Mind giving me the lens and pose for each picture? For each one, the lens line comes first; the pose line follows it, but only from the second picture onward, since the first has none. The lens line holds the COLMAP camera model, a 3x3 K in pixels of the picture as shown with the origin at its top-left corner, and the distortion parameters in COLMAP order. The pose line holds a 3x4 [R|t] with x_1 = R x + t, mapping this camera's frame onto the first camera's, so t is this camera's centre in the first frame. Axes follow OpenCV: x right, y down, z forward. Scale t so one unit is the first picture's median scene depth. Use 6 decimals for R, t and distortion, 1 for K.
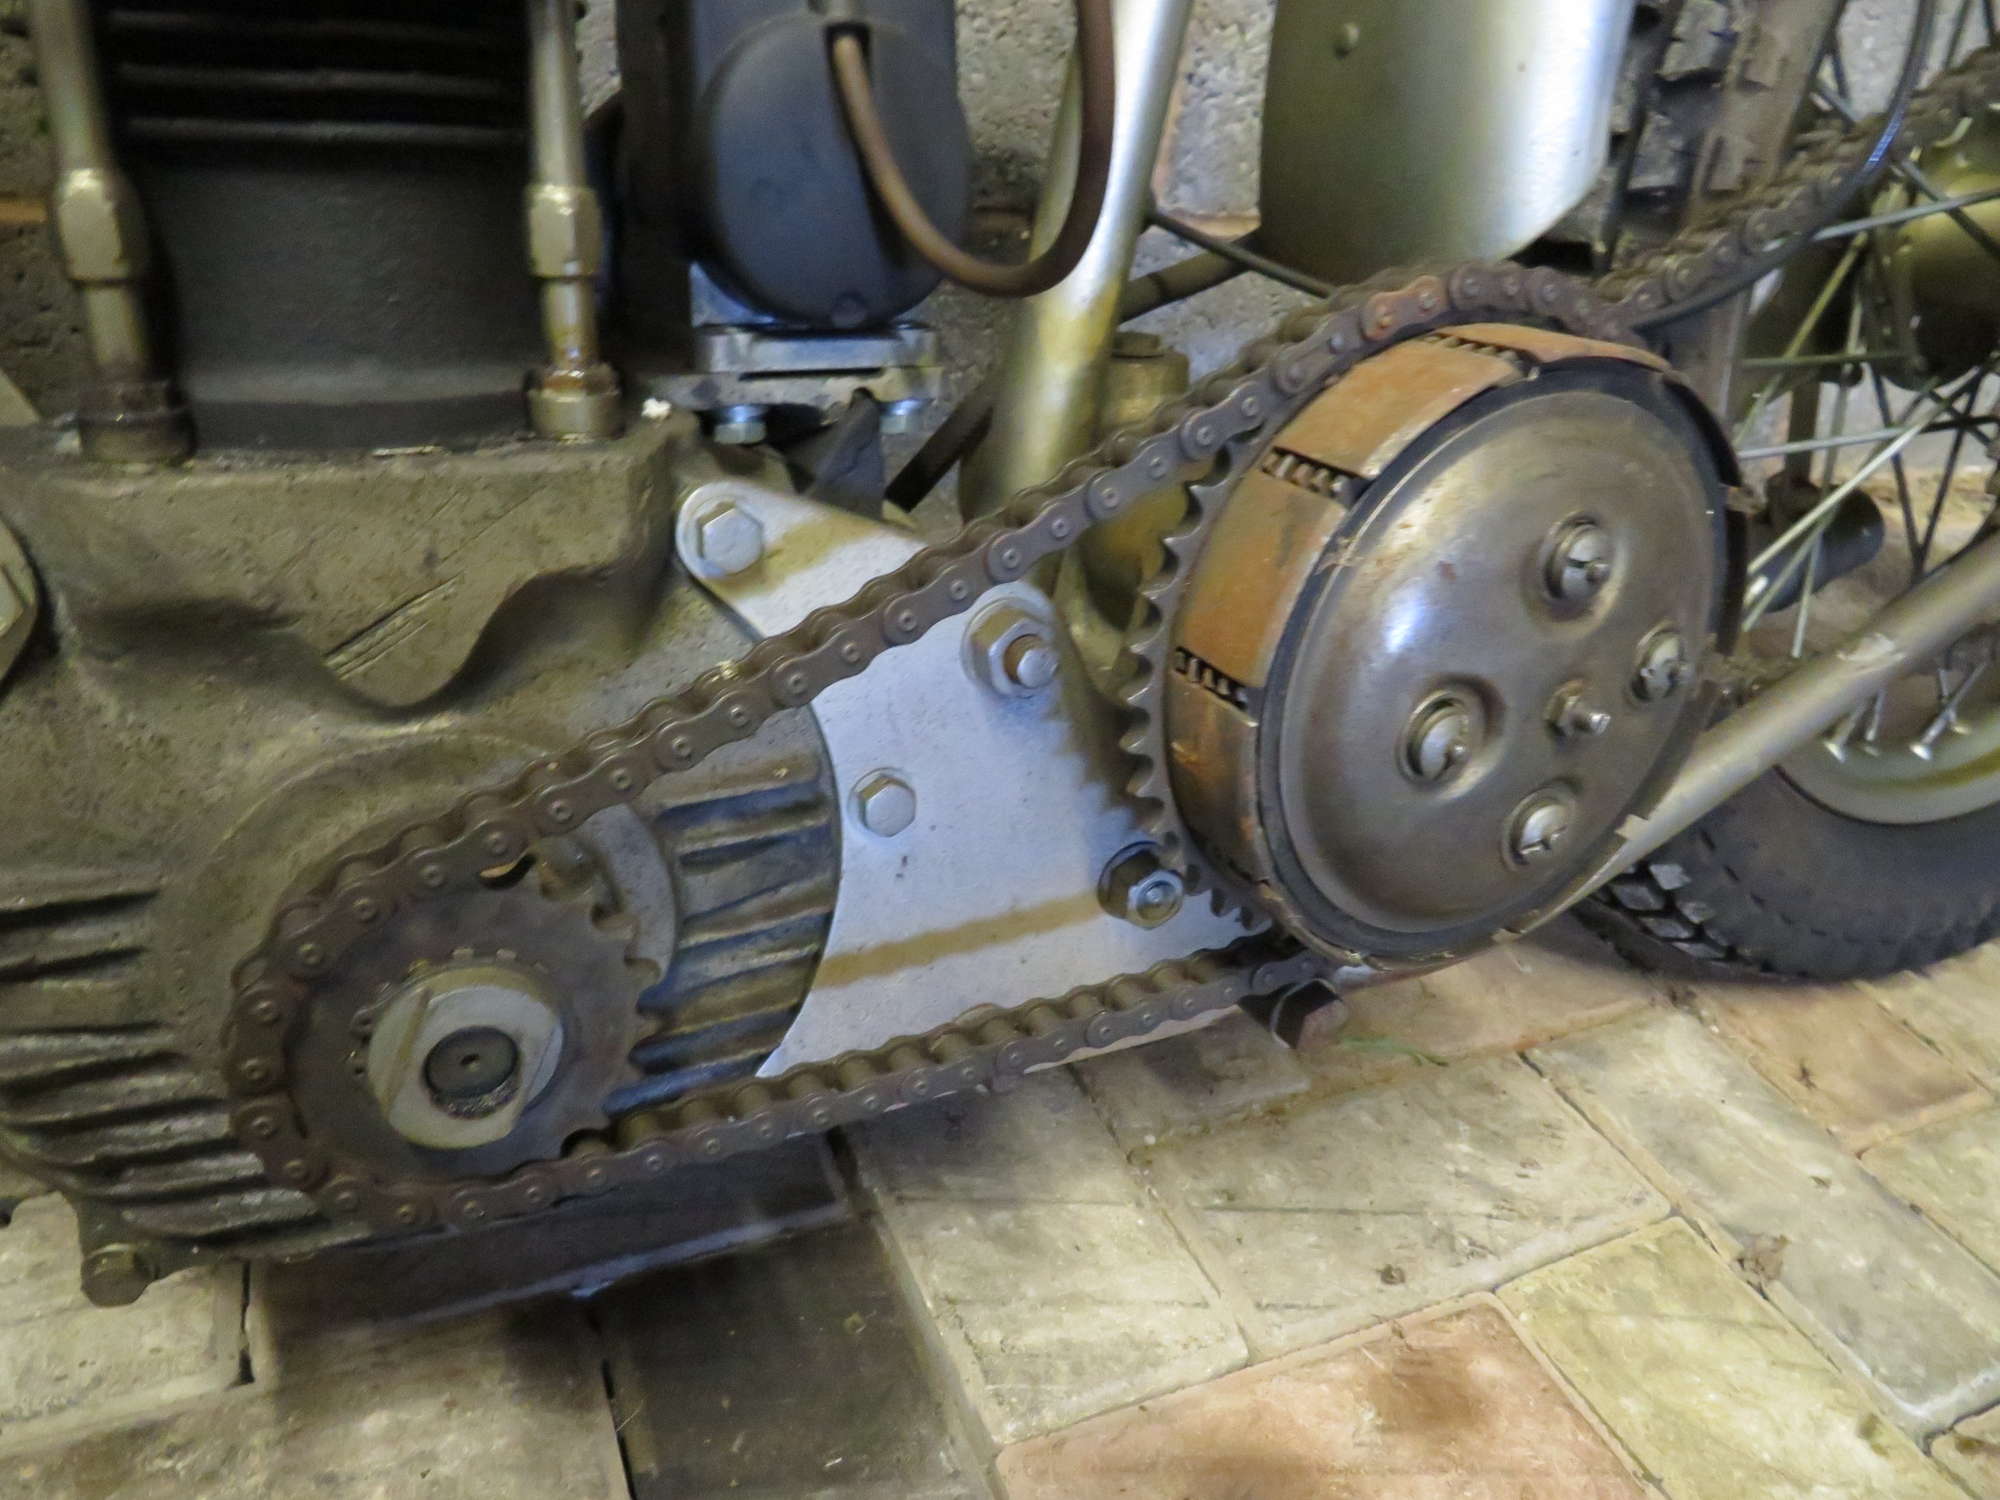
lens RADIAL K [[1407.6, 0, 989.1], [0, 1407.6, 752.6], [0, 0, 1]] dist [-0.029129, 0.006490]
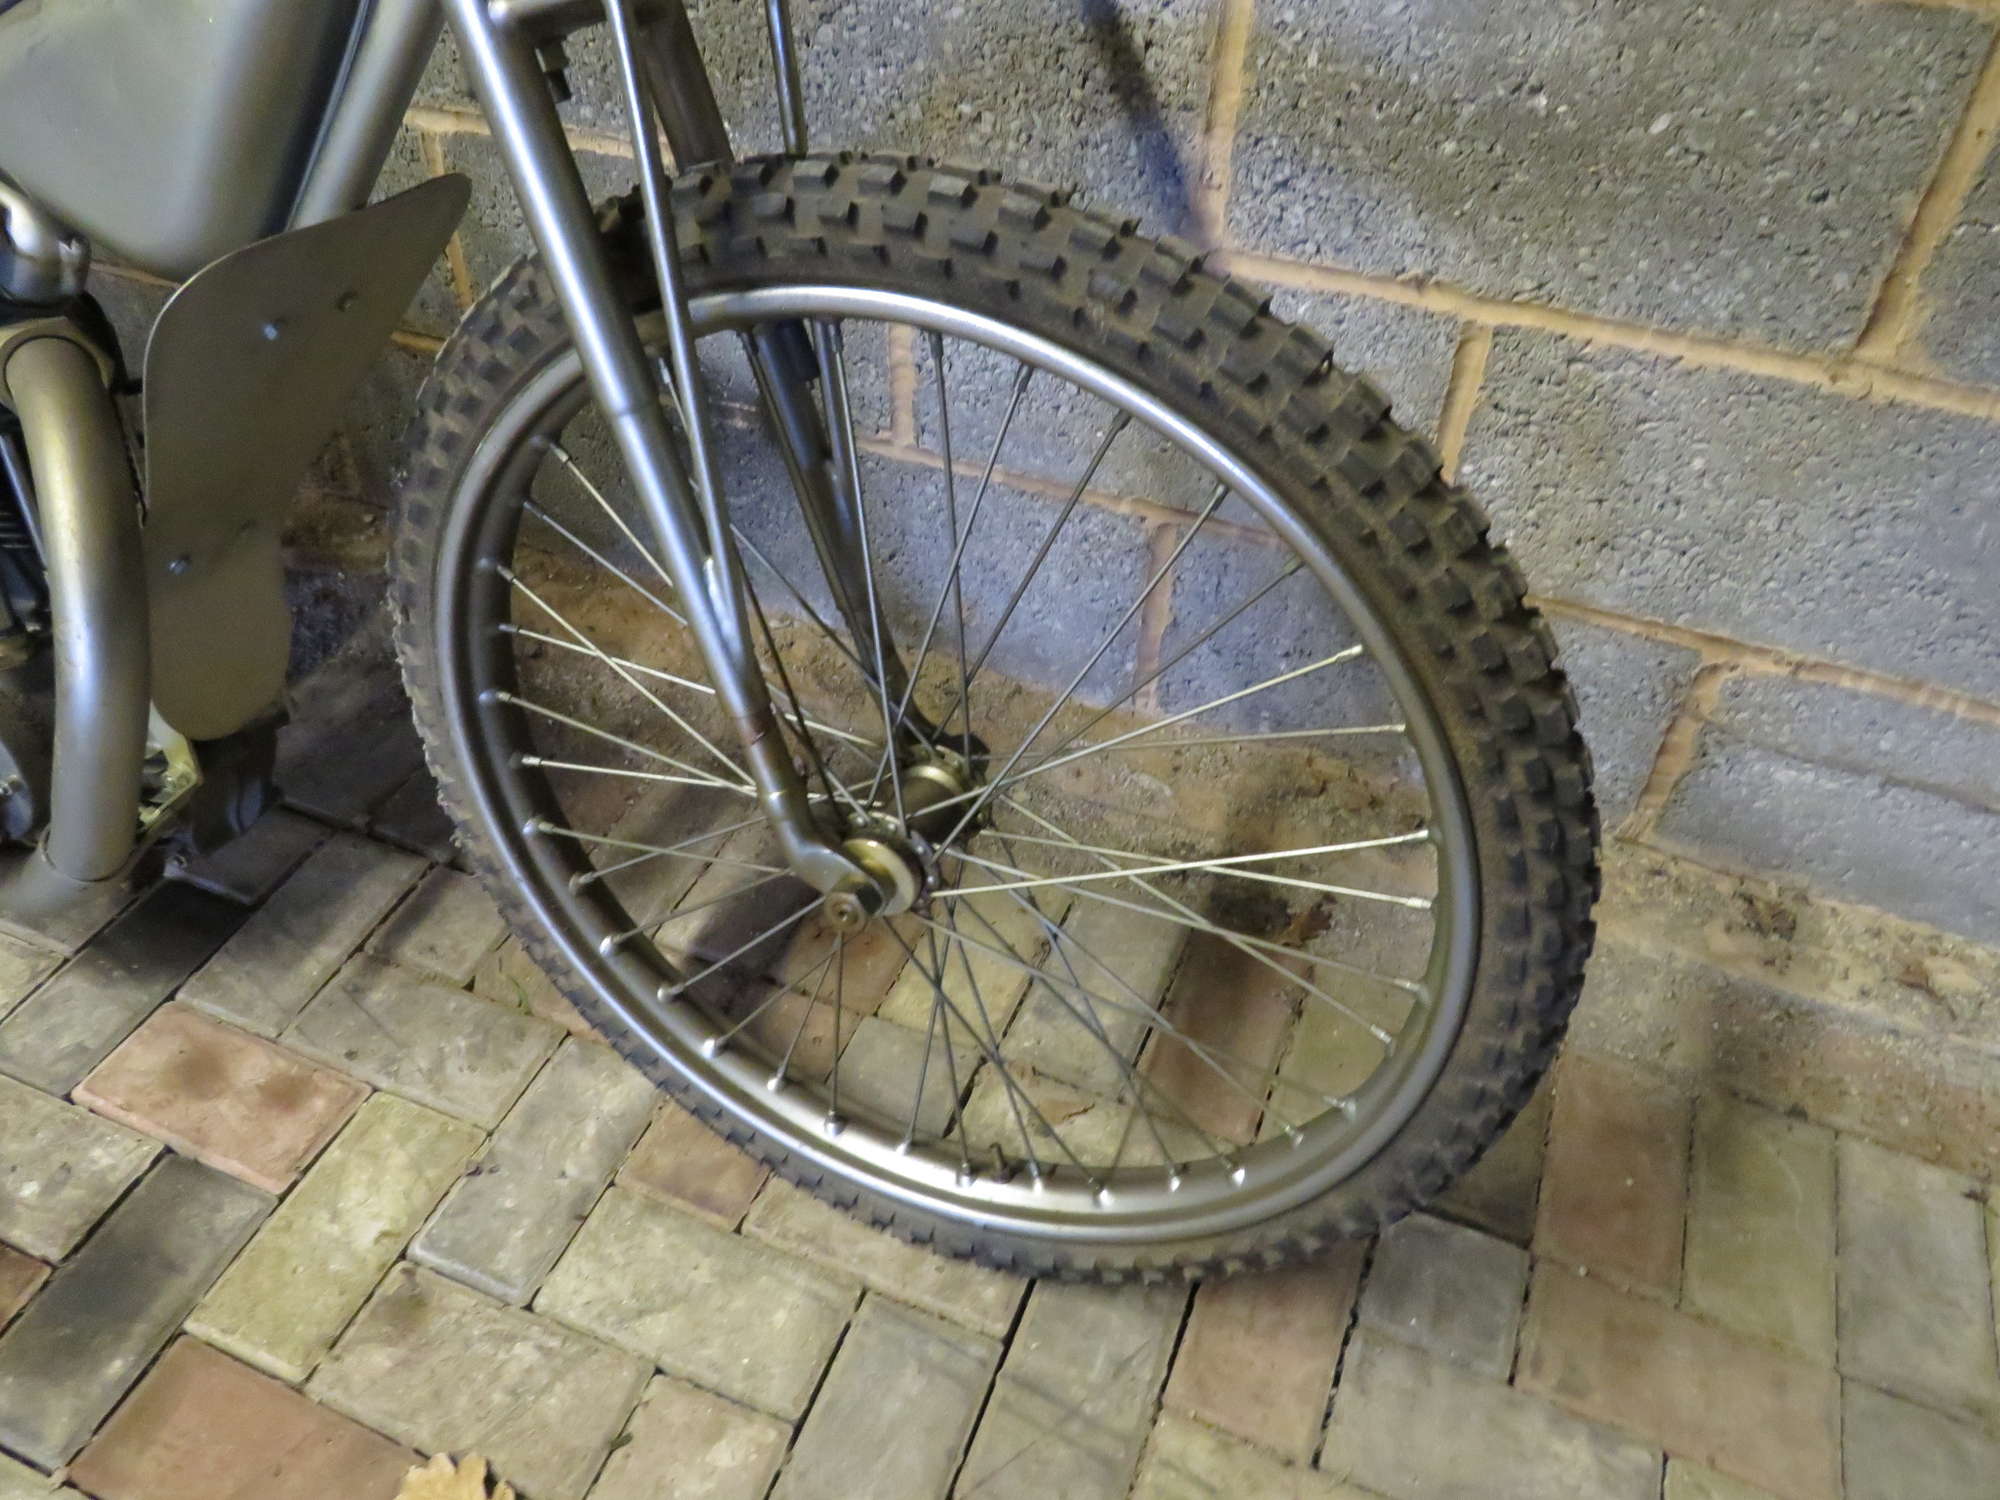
lens RADIAL K [[1407.6, 0, 994.5], [0, 1407.6, 751.3], [0, 0, 1]] dist [-0.029129, 0.006490]
pose [[0.708966, 0.420424, -0.566226, 2.222120], [-0.337002, 0.907243, 0.251673, -1.007998], [0.619514, 0.012392, 0.784888, -0.061201]]
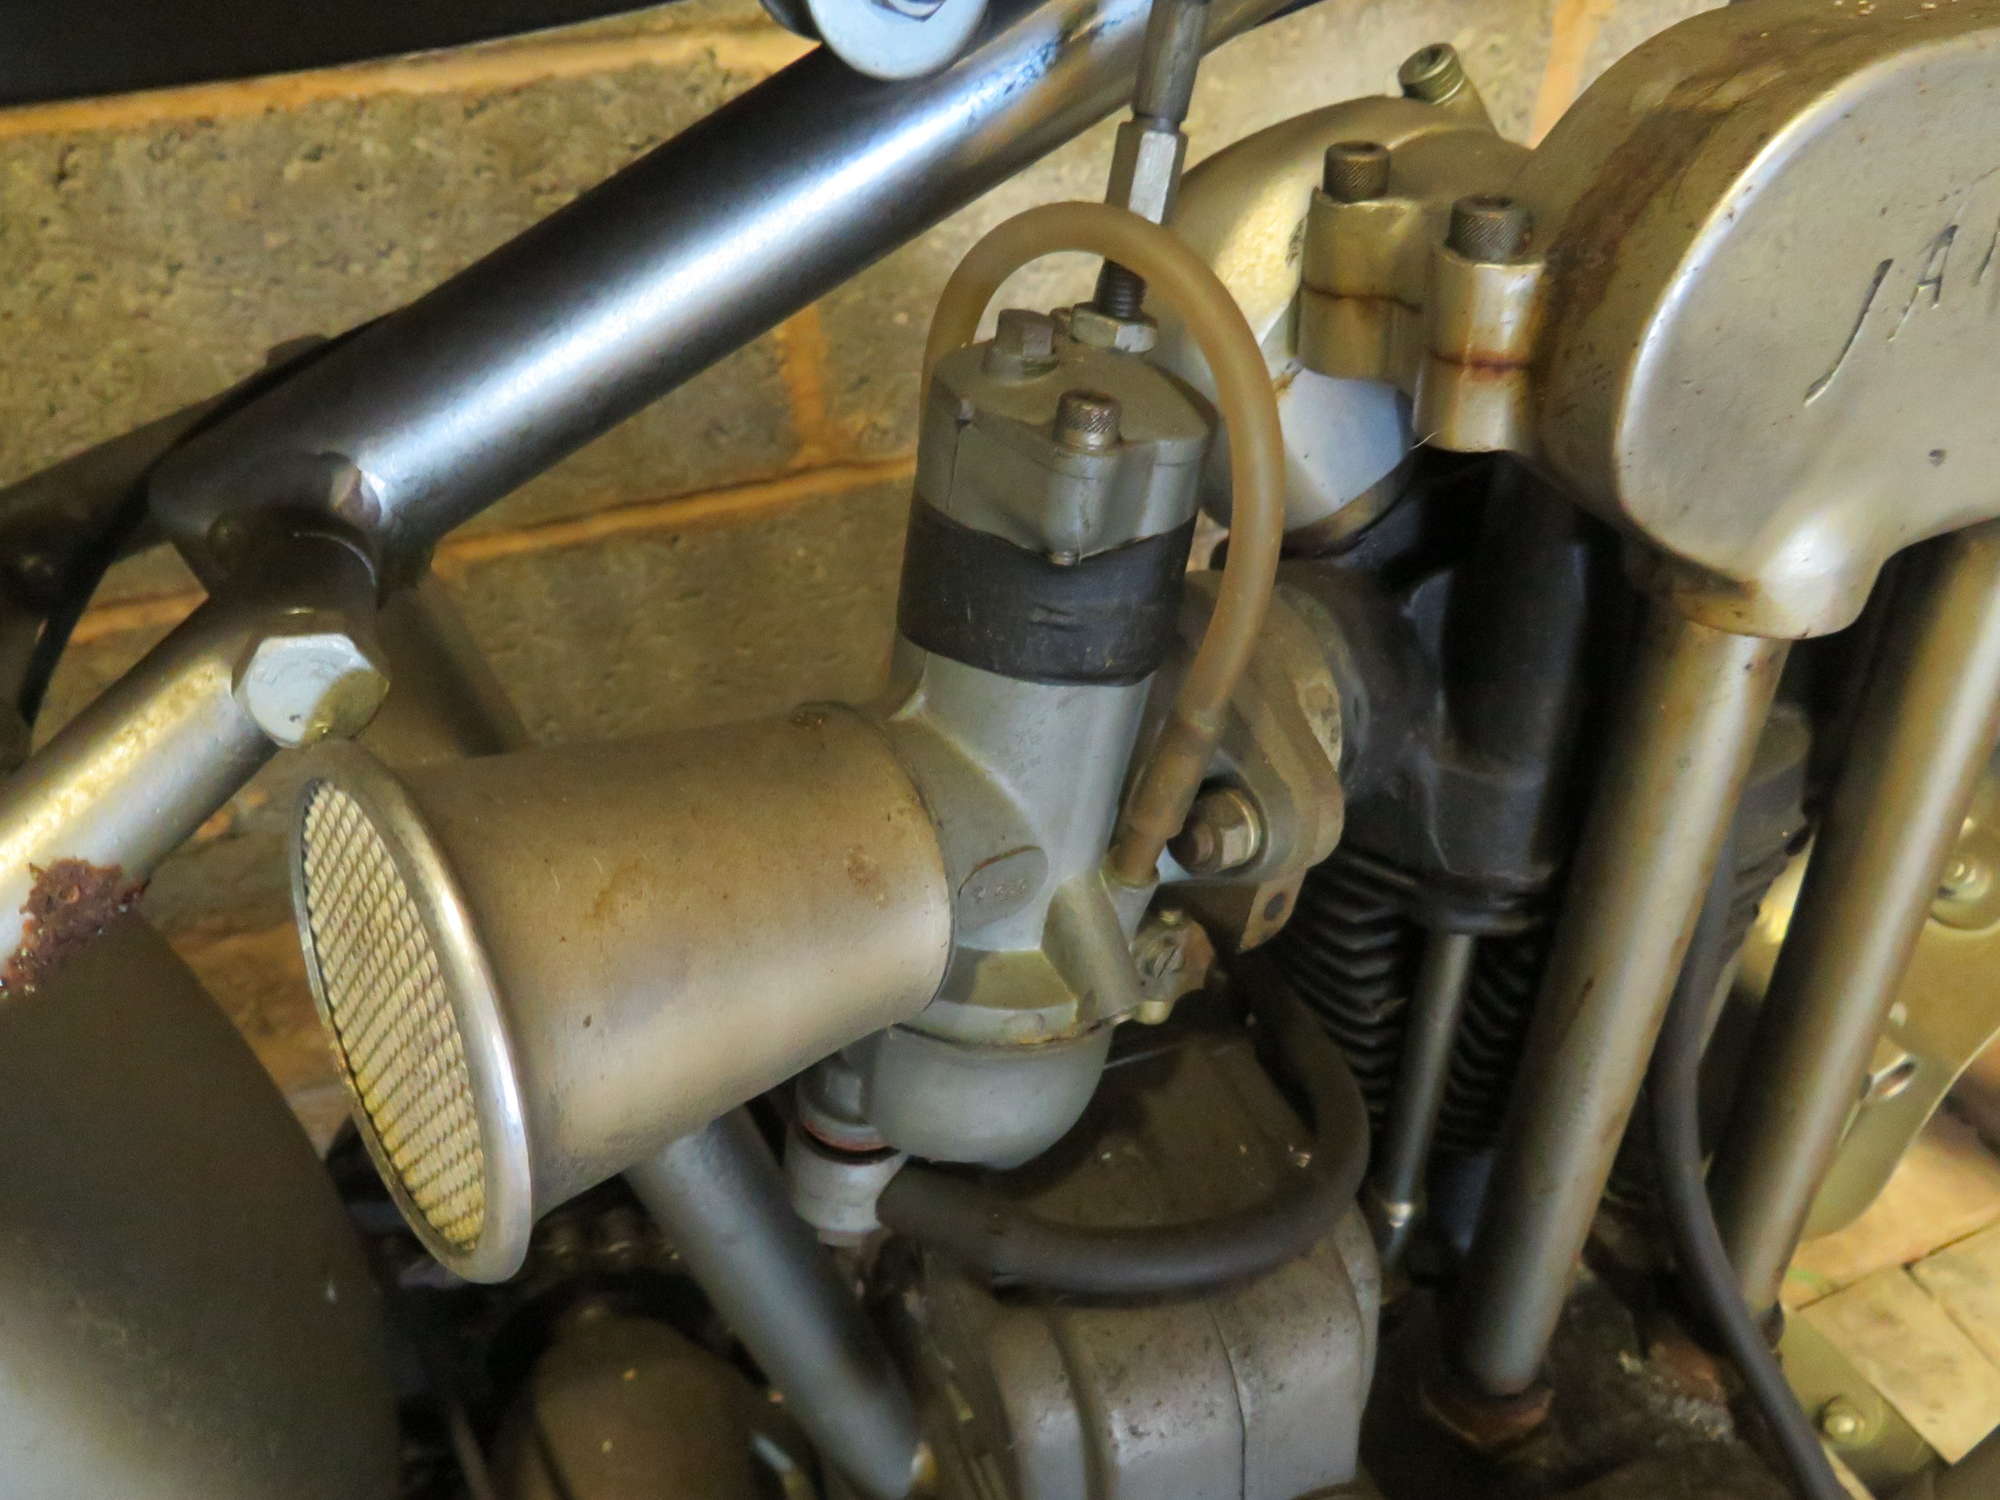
lens RADIAL K [[1407.6, 0, 987.8], [0, 1407.6, 753.8], [0, 0, 1]] dist [-0.029129, 0.006490]
pose [[0.996482, -0.041646, -0.072727, -0.373767], [0.055044, 0.979605, 0.193247, -0.637316], [0.063196, -0.196570, 0.978451, -0.097206]]
